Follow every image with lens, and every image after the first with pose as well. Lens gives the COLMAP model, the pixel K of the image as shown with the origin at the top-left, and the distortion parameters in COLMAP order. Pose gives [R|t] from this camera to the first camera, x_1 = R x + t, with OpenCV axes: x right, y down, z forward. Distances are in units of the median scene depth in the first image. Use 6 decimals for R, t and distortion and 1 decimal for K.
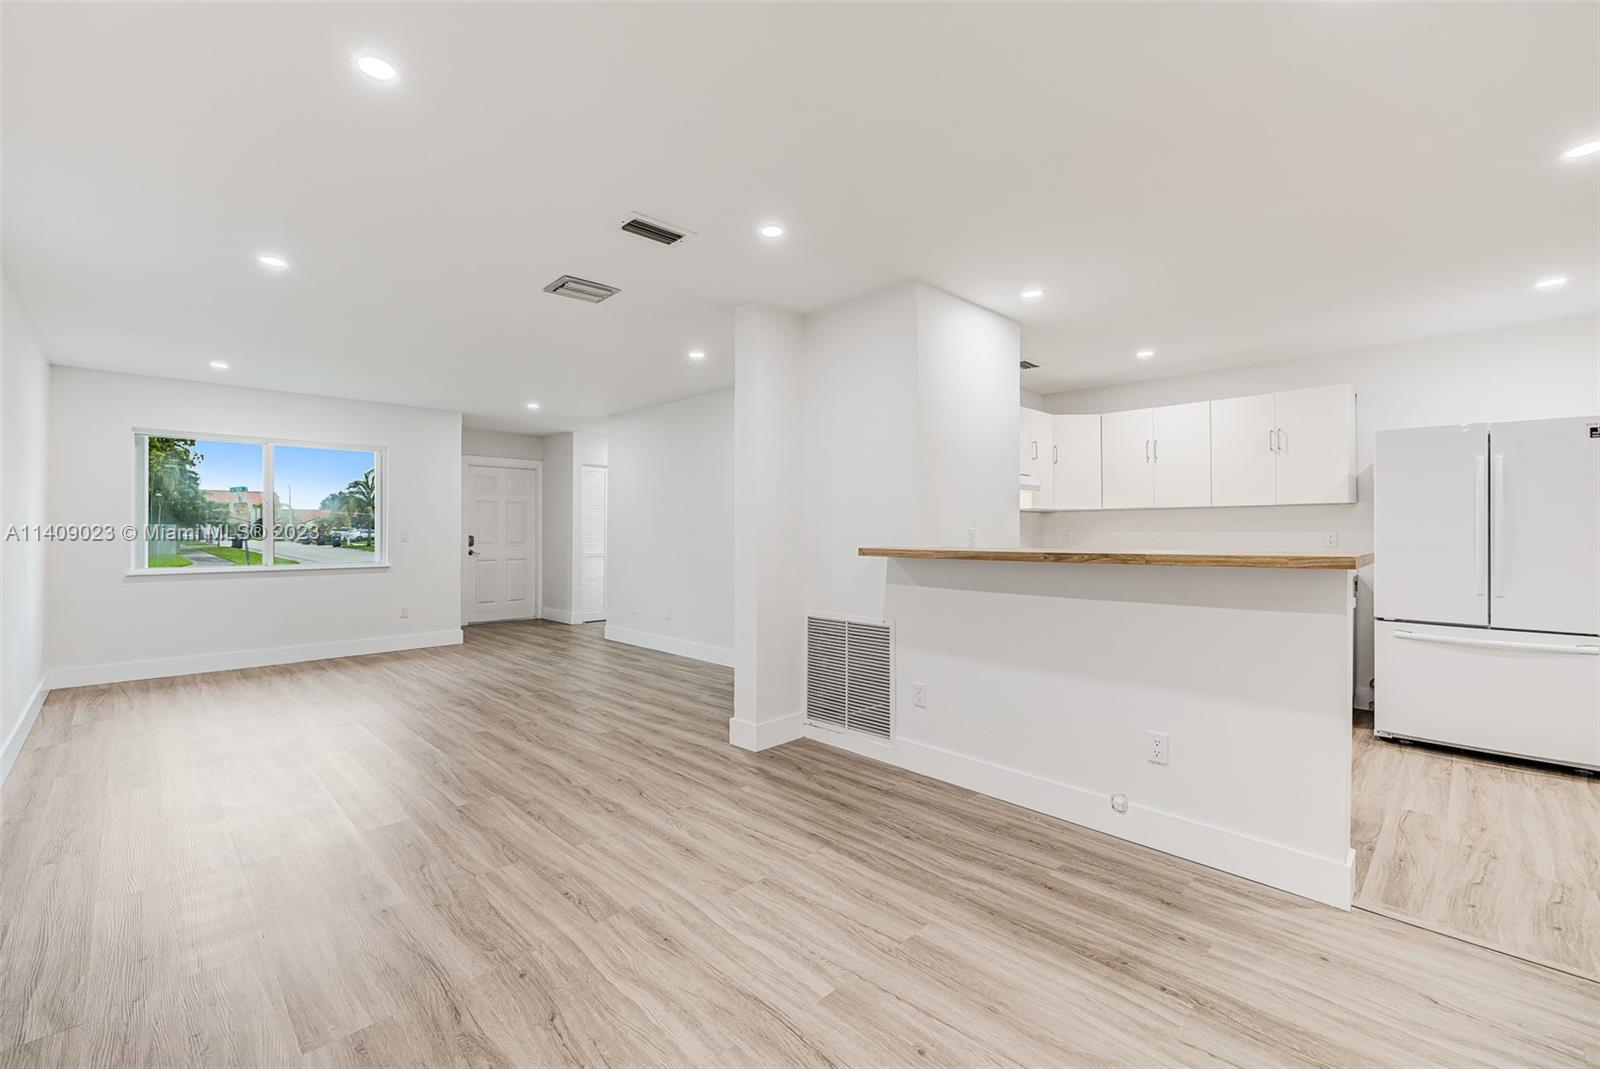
lens RADIAL K [[676.0, 0, 796.2], [0, 676.0, 524.9], [0, 0, 1]] dist [-0.000516, 0.000691]
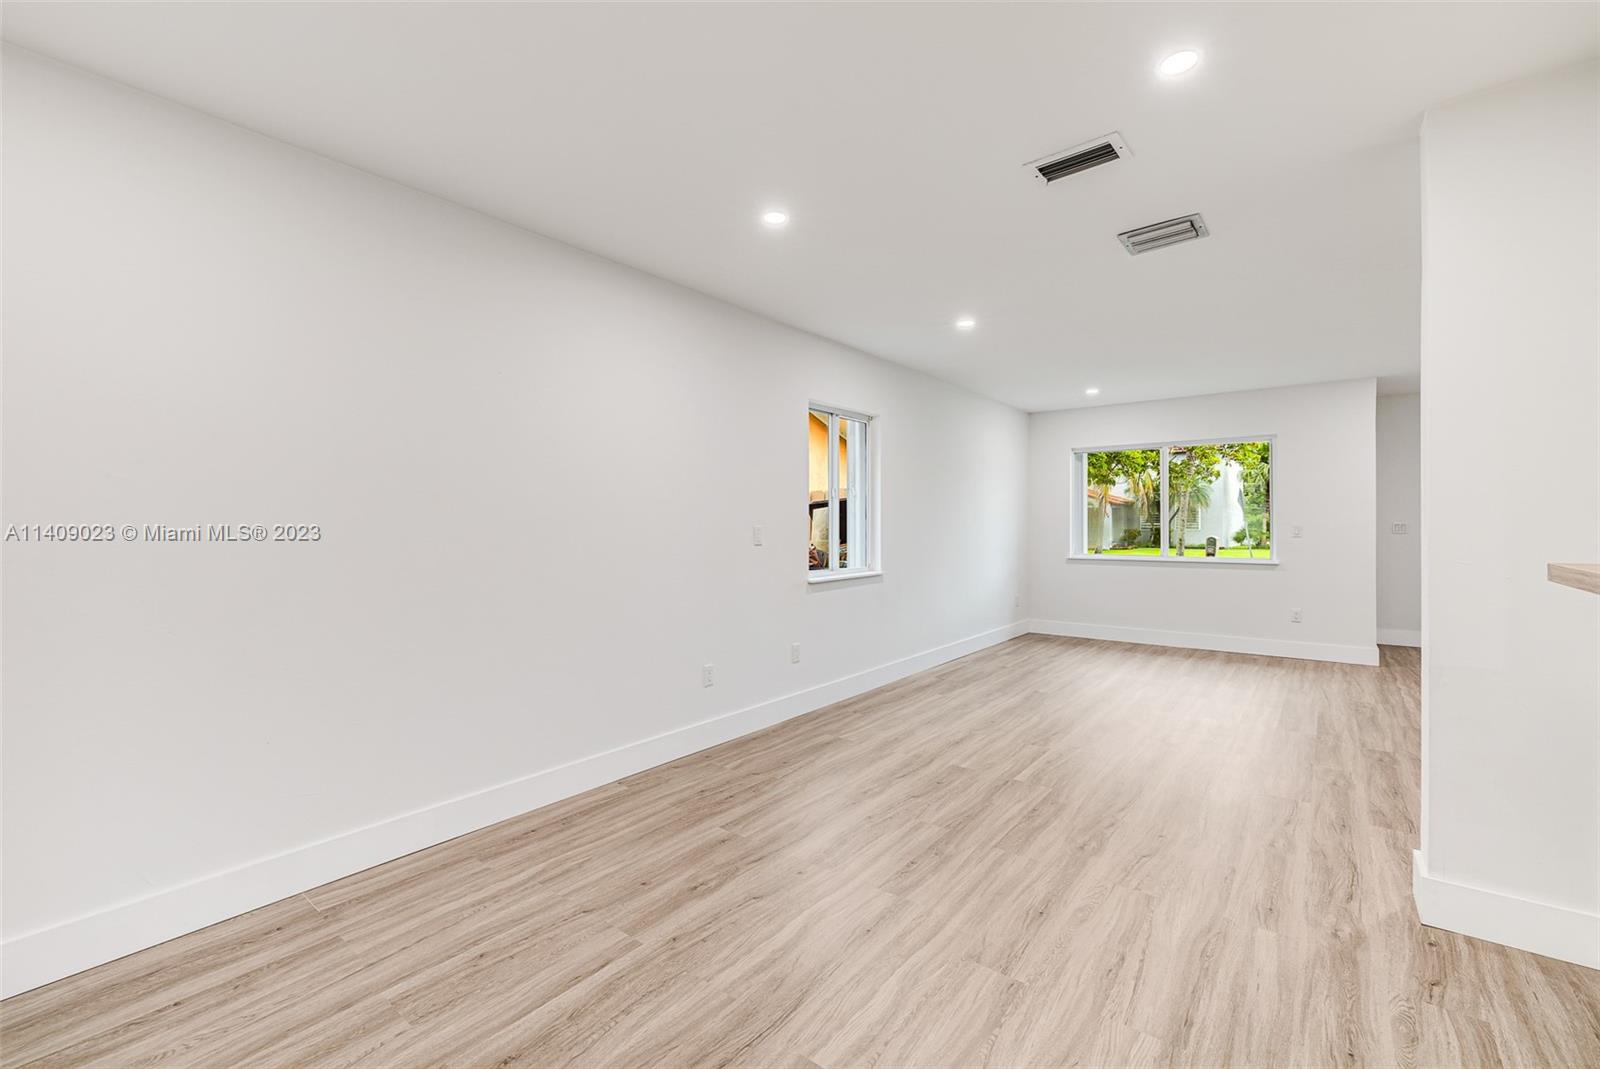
lens RADIAL K [[676.0, 0, 784.5], [0, 676.0, 525.7], [0, 0, 1]] dist [-0.000516, 0.000691]
pose [[0.110956, -0.000462, -0.993825, 0.311248], [0.009197, 0.999958, 0.000561, 0.003277], [0.993783, -0.009203, 0.110955, 0.301843]]
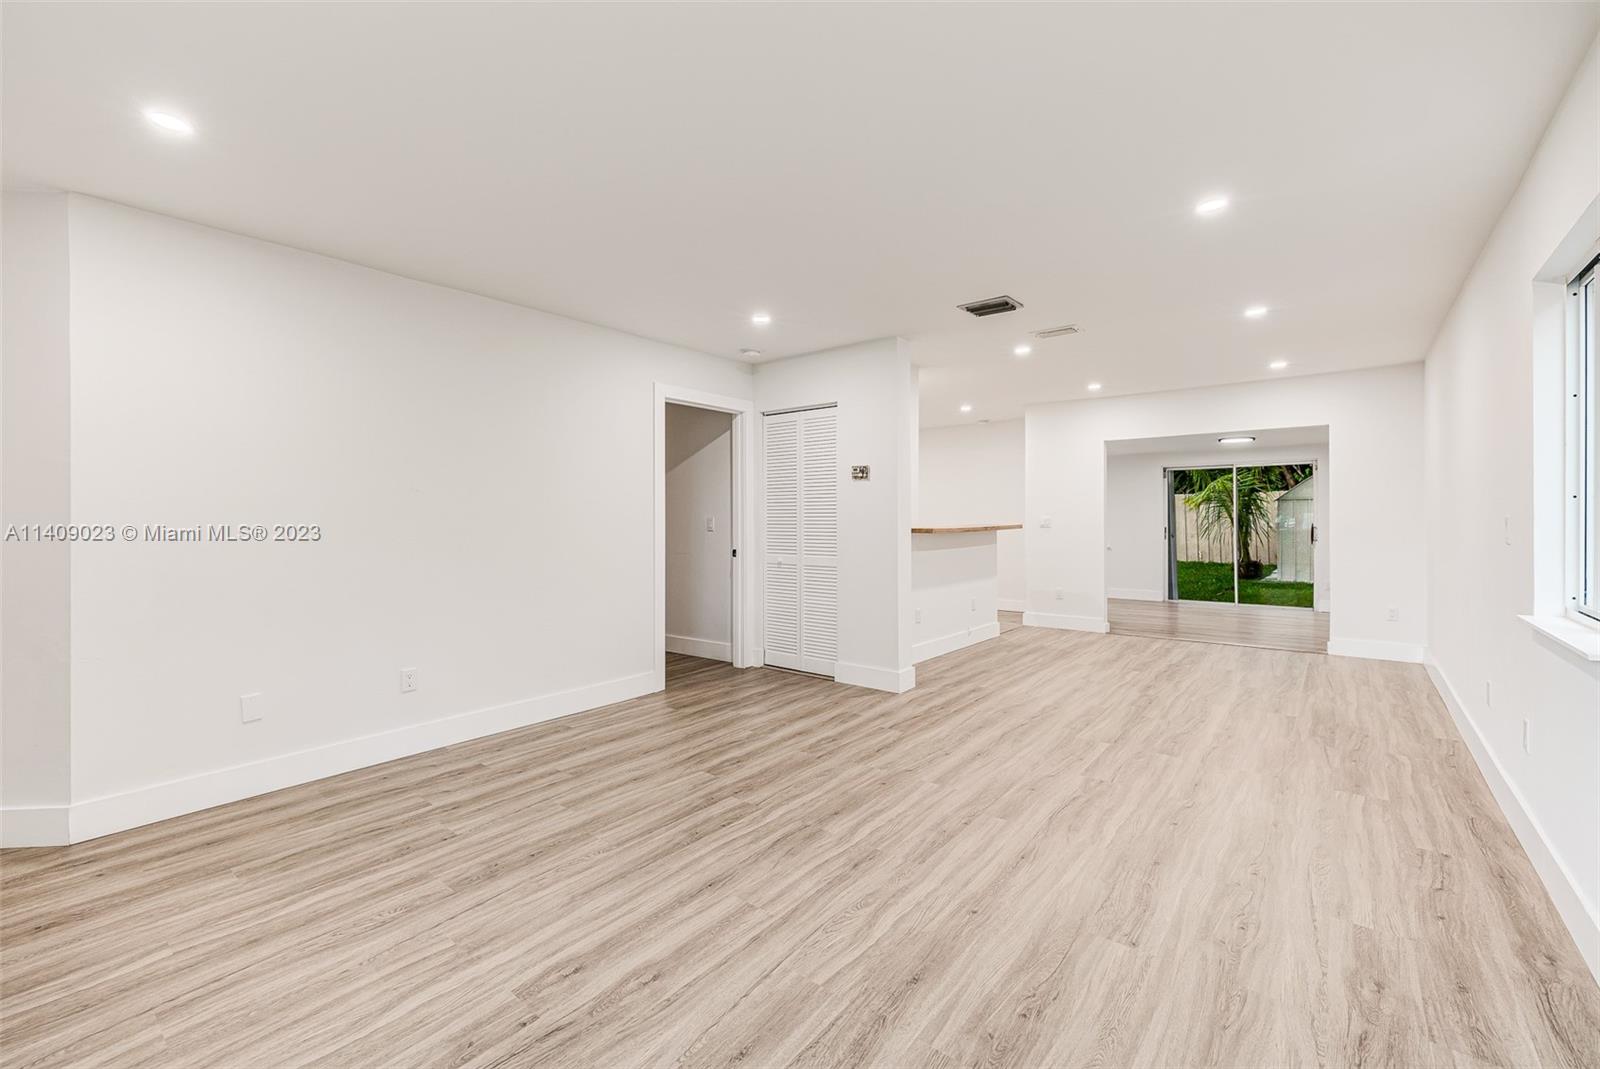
lens RADIAL K [[676.0, 0, 784.9], [0, 676.0, 523.9], [0, 0, 1]] dist [-0.000516, 0.000691]
pose [[-0.103544, -0.009768, 0.994577, -0.954571], [-0.002527, 0.999951, 0.009557, 0.006164], [-0.994622, -0.001524, -0.103563, 0.992835]]
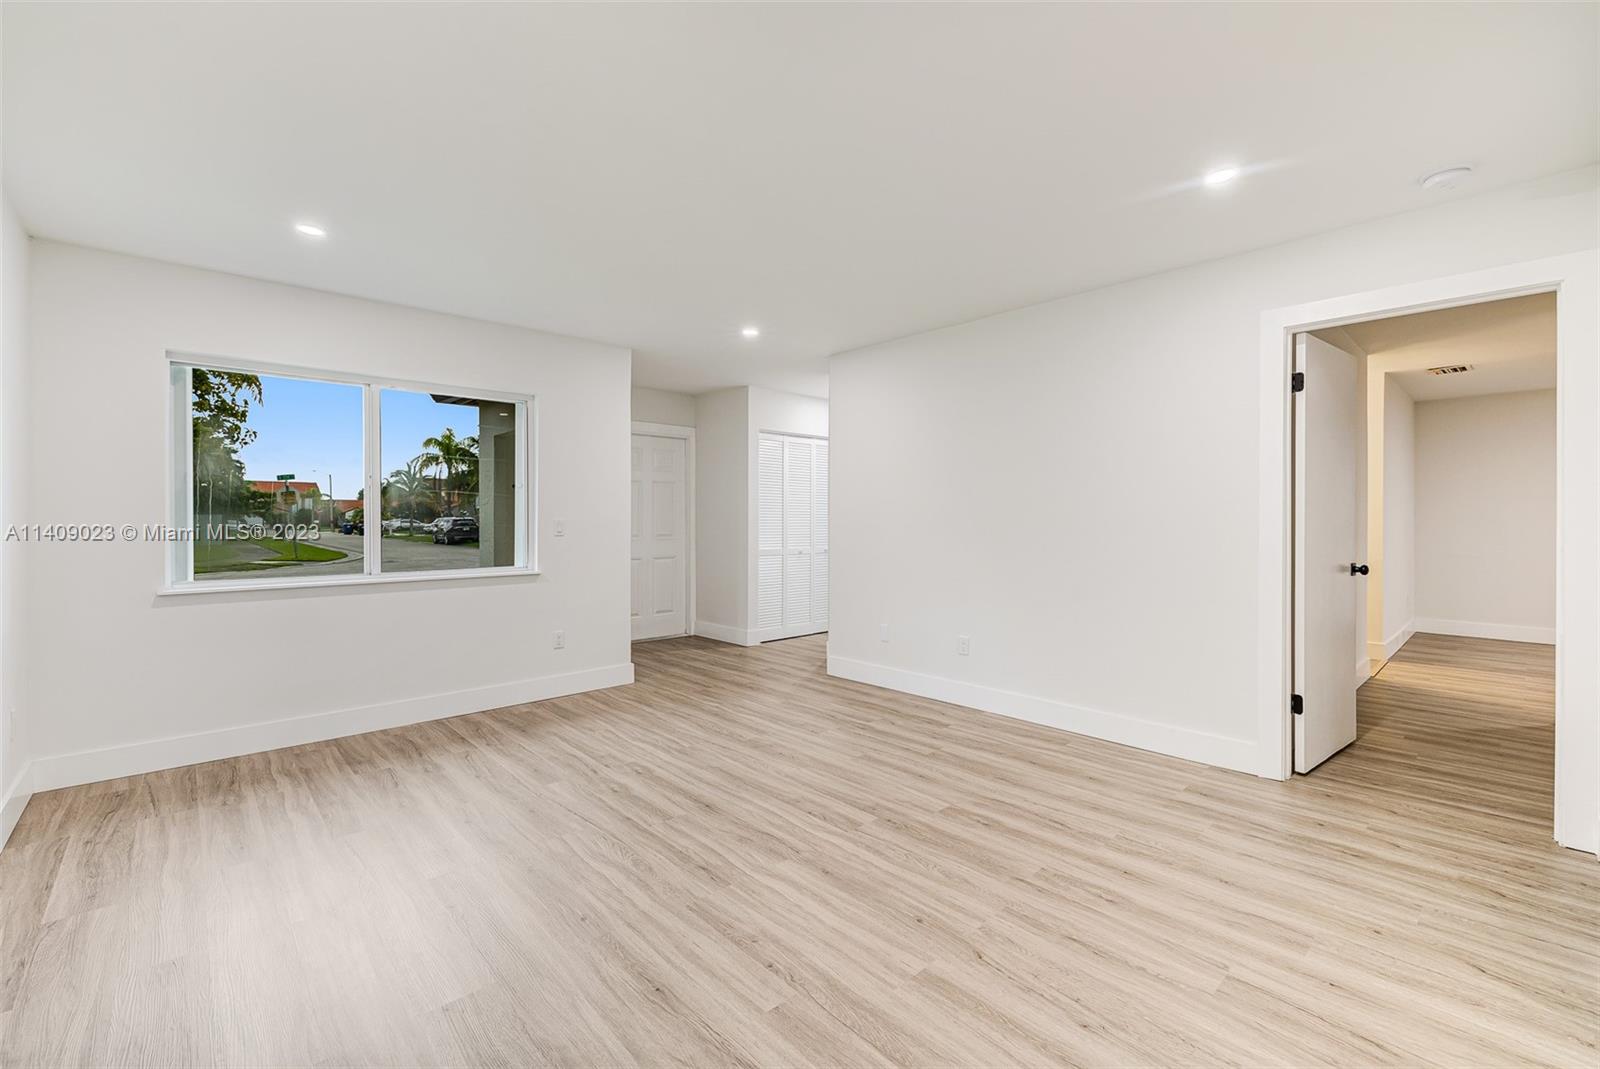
lens RADIAL K [[676.0, 0, 795.1], [0, 676.0, 515.3], [0, 0, 1]] dist [-0.000516, 0.000691]
pose [[0.999289, -0.003638, -0.037530, -0.423100], [0.003739, 0.999990, 0.002626, 0.003843], [0.037520, -0.002764, 0.999292, 0.442657]]
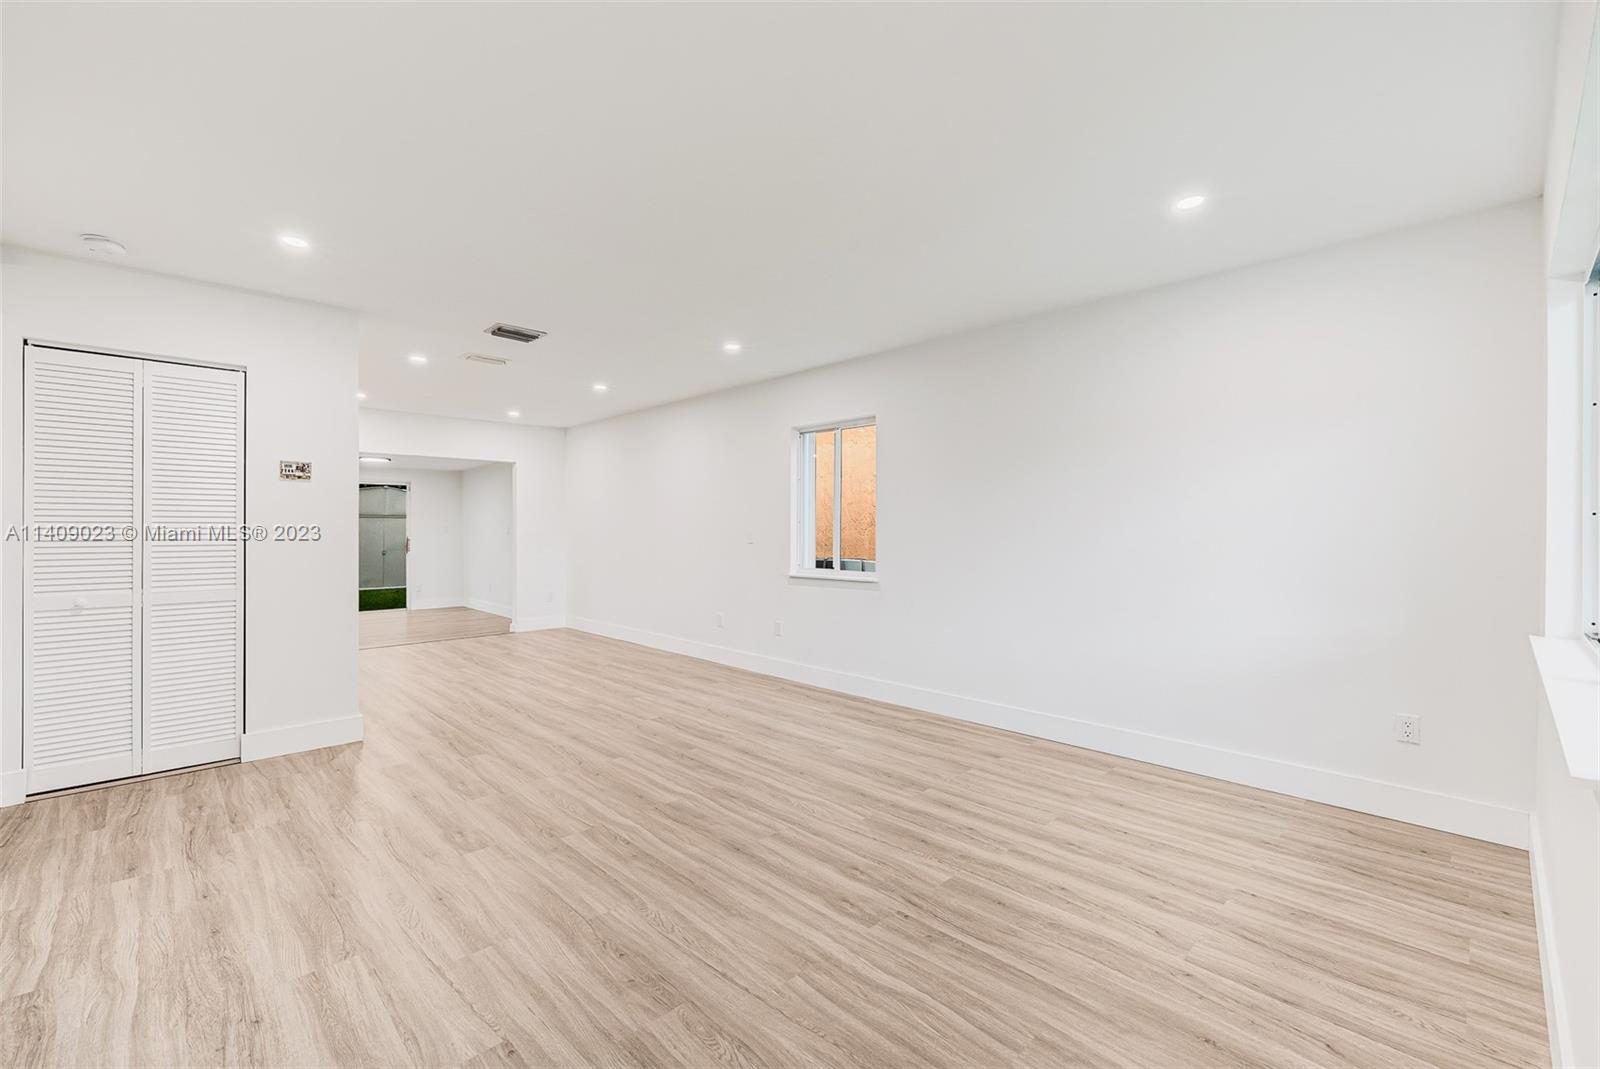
lens RADIAL K [[676.0, 0, 796.2], [0, 676.0, 531.4], [0, 0, 1]] dist [-0.000516, 0.000691]
pose [[-0.999937, -0.001541, 0.011133, -0.565553], [-0.001573, 0.999995, -0.002885, 0.009115], [-0.011129, -0.002902, -0.999934, 1.497890]]
